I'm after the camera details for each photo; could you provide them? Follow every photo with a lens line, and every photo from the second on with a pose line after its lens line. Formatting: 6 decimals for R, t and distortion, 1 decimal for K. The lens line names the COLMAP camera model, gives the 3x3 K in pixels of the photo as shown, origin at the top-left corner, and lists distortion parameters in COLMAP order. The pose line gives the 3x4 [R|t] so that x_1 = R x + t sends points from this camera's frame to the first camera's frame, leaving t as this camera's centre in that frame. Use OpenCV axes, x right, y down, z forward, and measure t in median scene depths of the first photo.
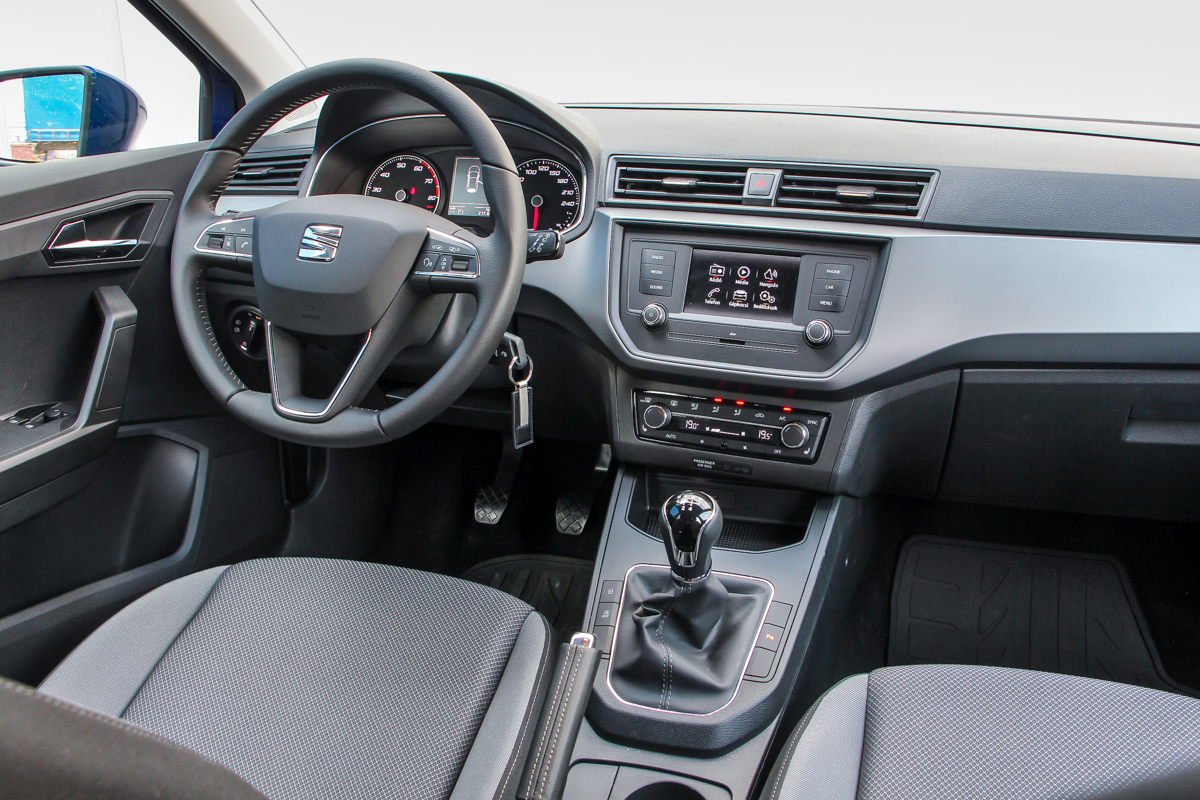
lens RADIAL K [[996.1, 0, 600.0], [0, 996.1, 400.0], [0, 0, 1]] dist [-0.191526, 0.168051]
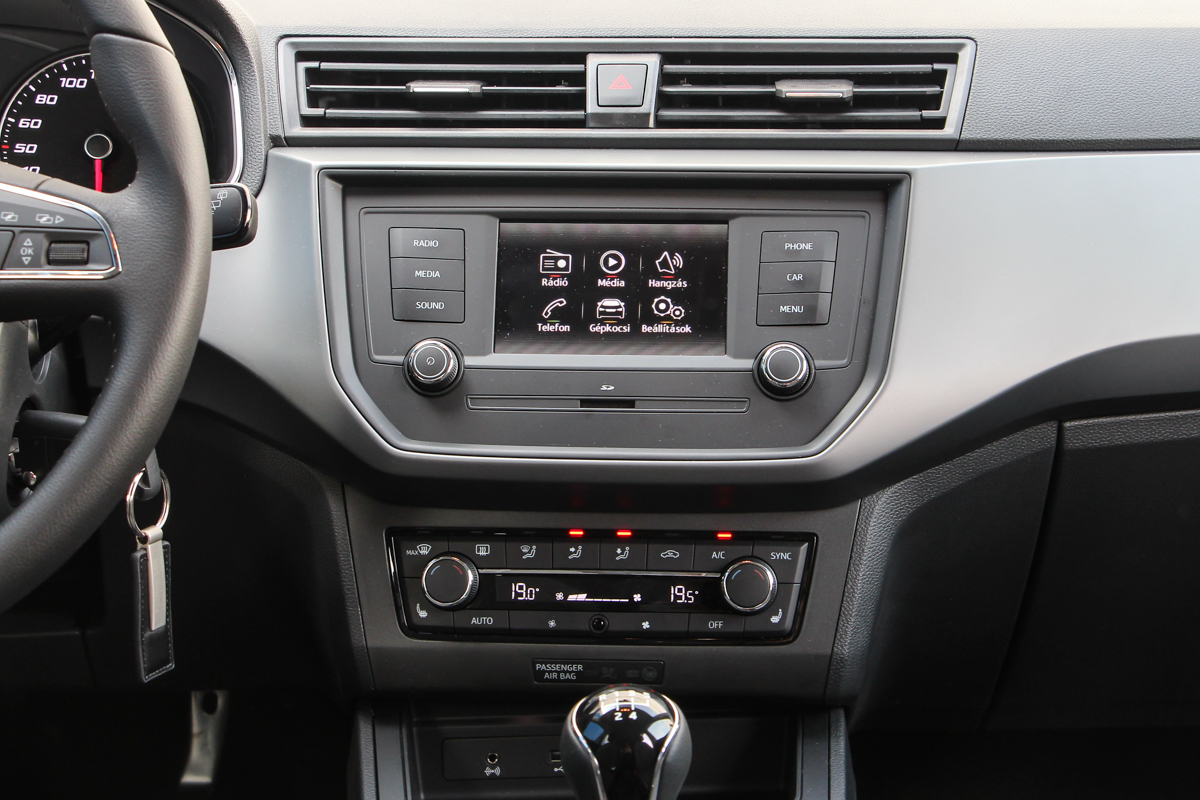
lens RADIAL K [[2423.0, 0, 651.9], [0, 2423.0, 422.7], [0, 0, 1]] dist [0.079007, 0.657908]
pose [[0.942593, -0.062725, 0.327999, -0.230077], [0.104859, 0.988117, -0.112379, 0.083932], [-0.317052, 0.140321, 0.937970, -0.111732]]
